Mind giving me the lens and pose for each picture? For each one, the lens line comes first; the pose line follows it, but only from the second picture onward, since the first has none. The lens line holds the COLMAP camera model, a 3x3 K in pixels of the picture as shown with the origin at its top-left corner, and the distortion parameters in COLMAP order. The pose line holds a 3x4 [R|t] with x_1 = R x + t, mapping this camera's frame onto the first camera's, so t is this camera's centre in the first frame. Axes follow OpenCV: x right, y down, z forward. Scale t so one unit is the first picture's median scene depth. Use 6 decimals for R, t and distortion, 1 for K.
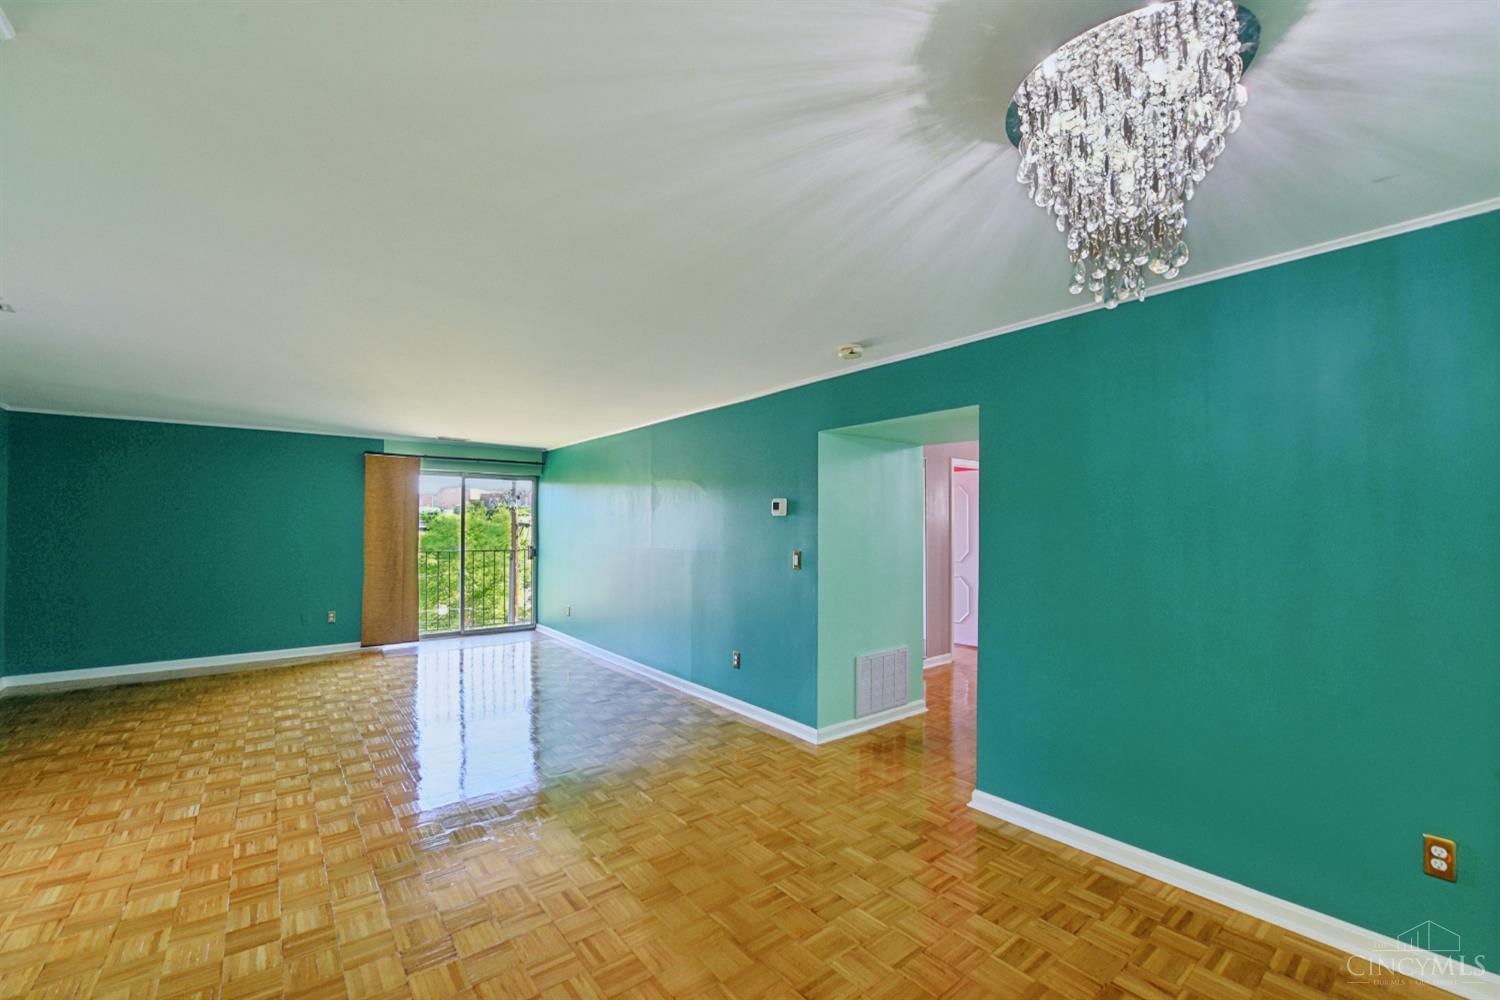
lens RADIAL K [[614.5, 0, 738.9], [0, 614.5, 510.3], [0, 0, 1]] dist [-0.020776, -0.000761]
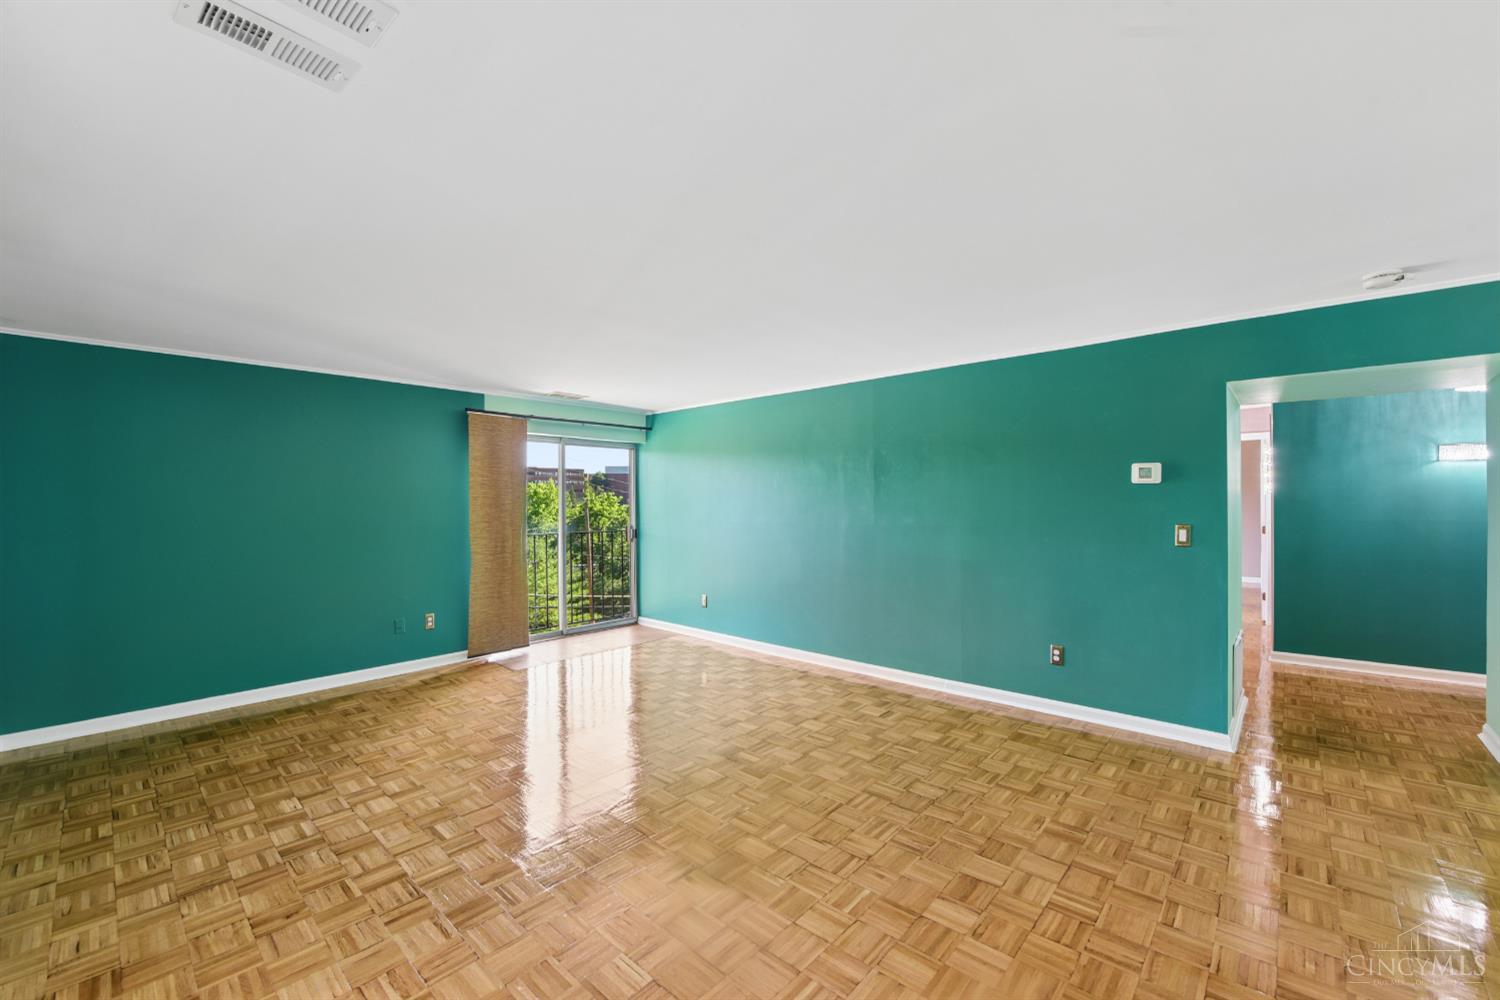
lens RADIAL K [[614.5, 0, 755.1], [0, 614.5, 496.9], [0, 0, 1]] dist [-0.020776, -0.000761]
pose [[0.987255, -0.009032, 0.158891, -0.382989], [0.006621, 0.999855, 0.015696, 0.007134], [-0.159010, -0.014444, 0.987171, 0.168737]]
